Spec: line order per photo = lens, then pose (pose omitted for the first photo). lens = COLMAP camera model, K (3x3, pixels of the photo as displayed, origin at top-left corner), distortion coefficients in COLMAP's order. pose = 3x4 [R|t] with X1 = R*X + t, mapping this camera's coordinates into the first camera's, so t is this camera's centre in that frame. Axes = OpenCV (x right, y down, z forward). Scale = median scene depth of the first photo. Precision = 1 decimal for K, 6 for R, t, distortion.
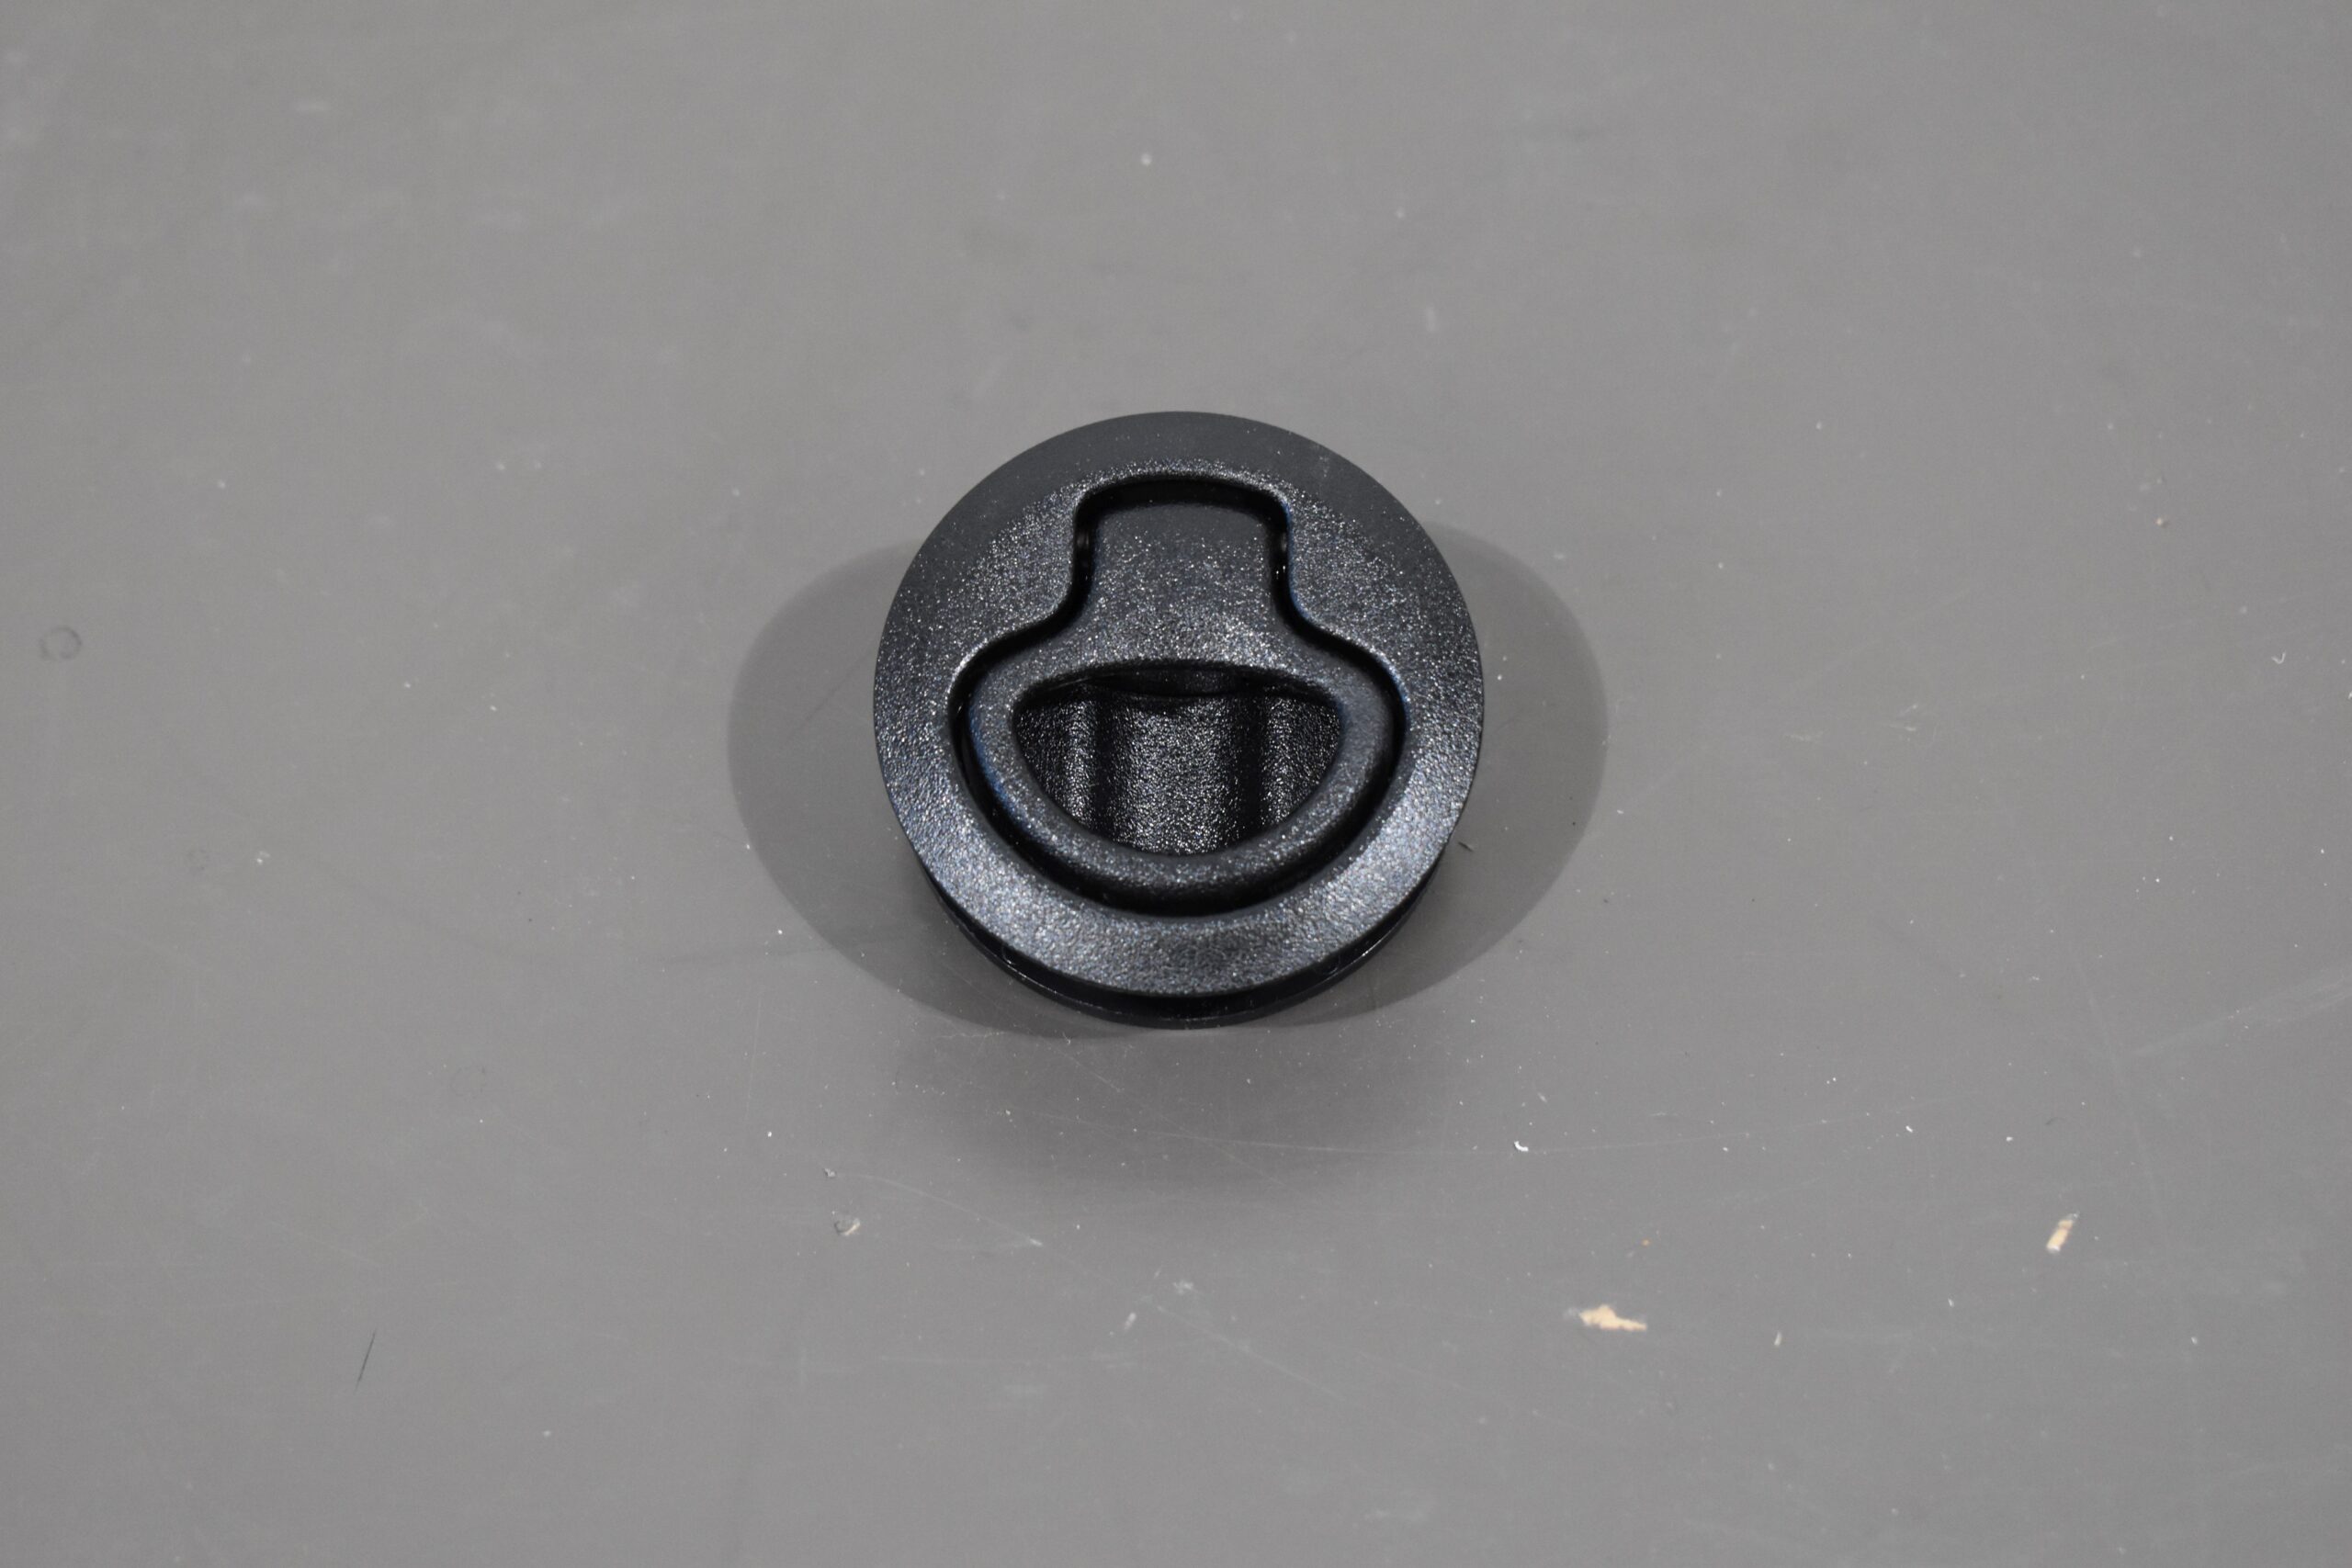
lens RADIAL K [[5325.6, 0, 1176.0], [0, 5325.6, 784.0], [0, 0, 1]] dist [0.065005, 0.726665]
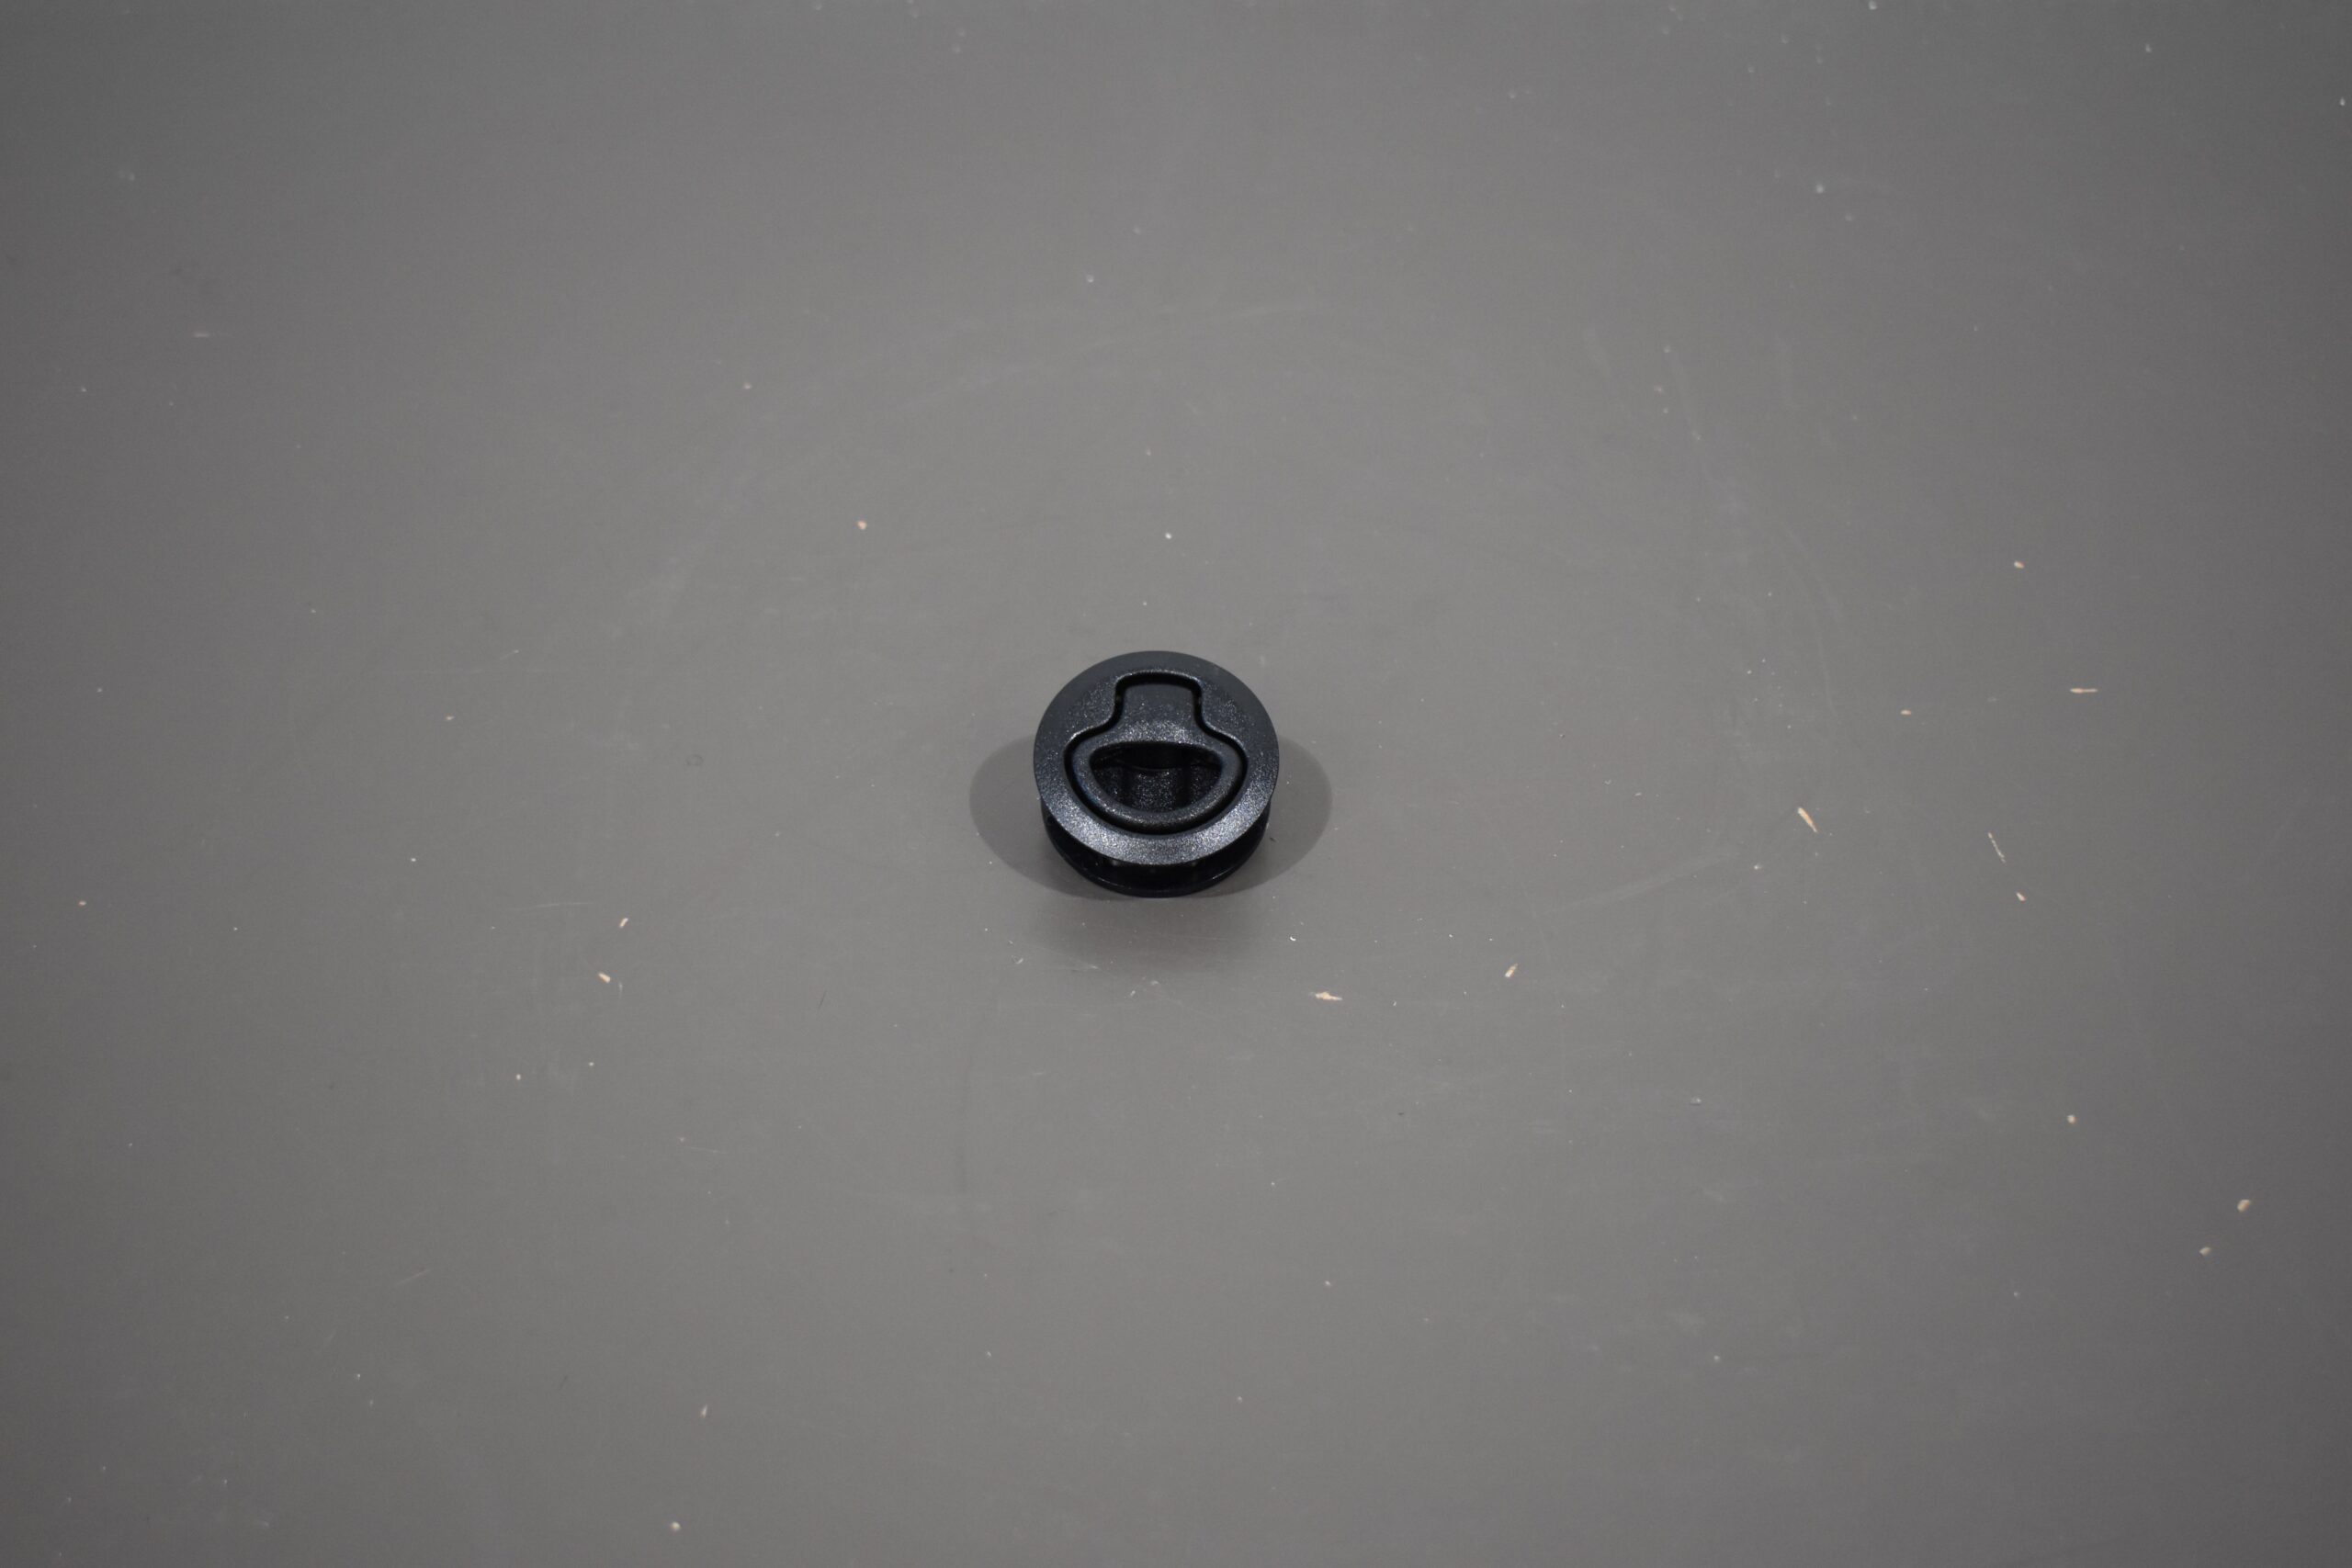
lens RADIAL K [[3477.3, 0, 1176.0], [0, 3477.3, 784.0], [0, 0, 1]] dist [0.002081, -0.000746]
pose [[0.999807, 0.017846, 0.008171, -0.003292], [-0.015490, 0.973082, -0.229936, 0.366629], [-0.012055, 0.229765, 0.973171, -0.571151]]
